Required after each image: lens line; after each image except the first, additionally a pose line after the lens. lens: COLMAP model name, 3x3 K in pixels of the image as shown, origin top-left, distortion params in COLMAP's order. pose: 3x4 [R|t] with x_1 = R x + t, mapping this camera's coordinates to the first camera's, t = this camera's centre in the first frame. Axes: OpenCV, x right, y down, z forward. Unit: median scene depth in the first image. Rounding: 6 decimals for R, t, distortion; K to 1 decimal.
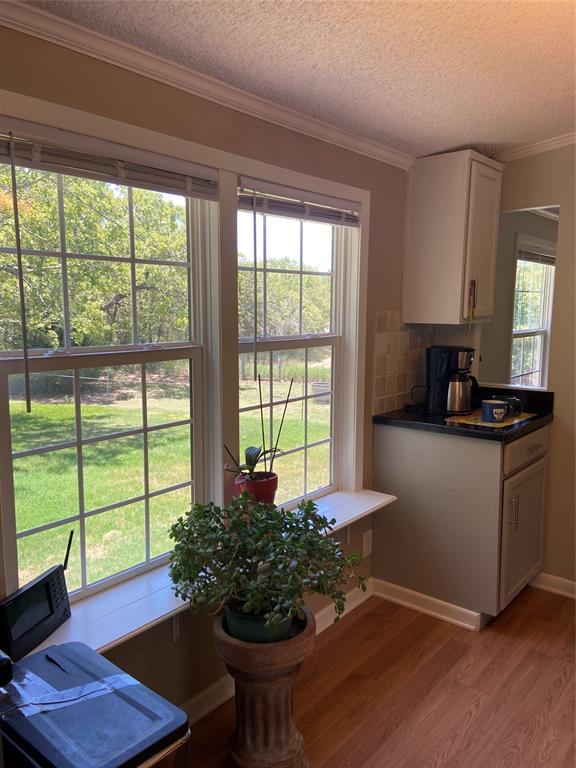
lens RADIAL K [[581.4, 0, 288.9], [0, 581.4, 384.9], [0, 0, 1]] dist [0.016515, -0.019817]
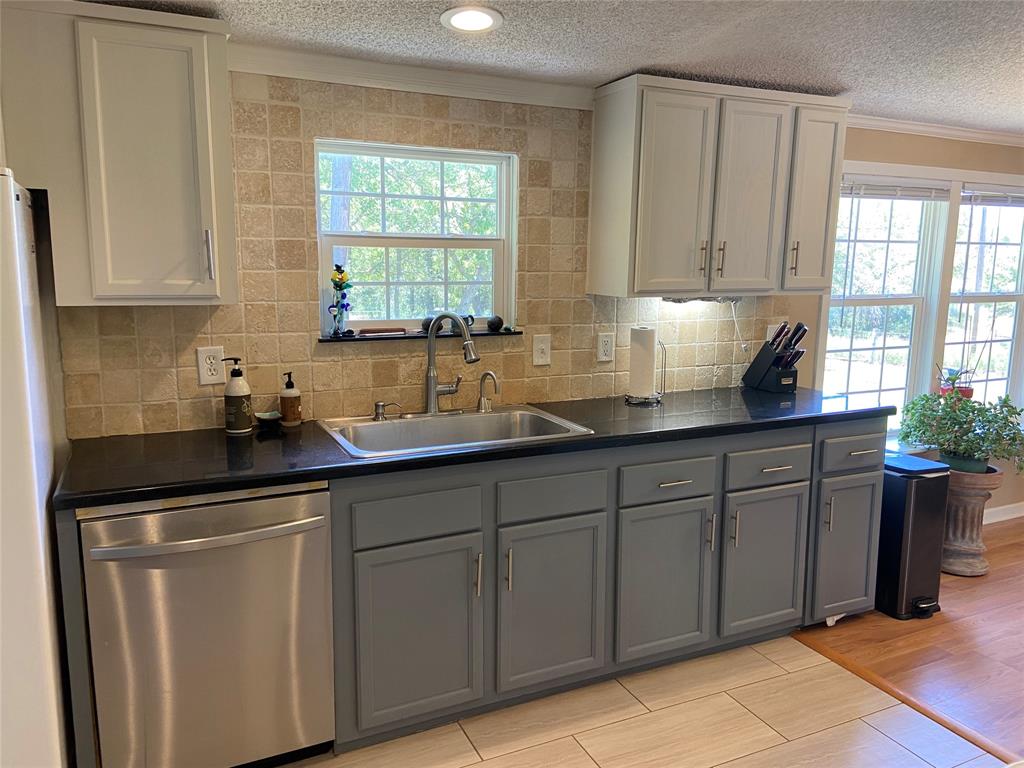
lens RADIAL K [[775.2, 0, 511.7], [0, 775.2, 385.9], [0, 0, 1]] dist [0.016515, -0.019817]
pose [[0.904002, 0.081918, -0.419607, -0.259927], [-0.069672, 0.996579, 0.044455, 0.150207], [0.421813, -0.010953, 0.906616, -1.310482]]
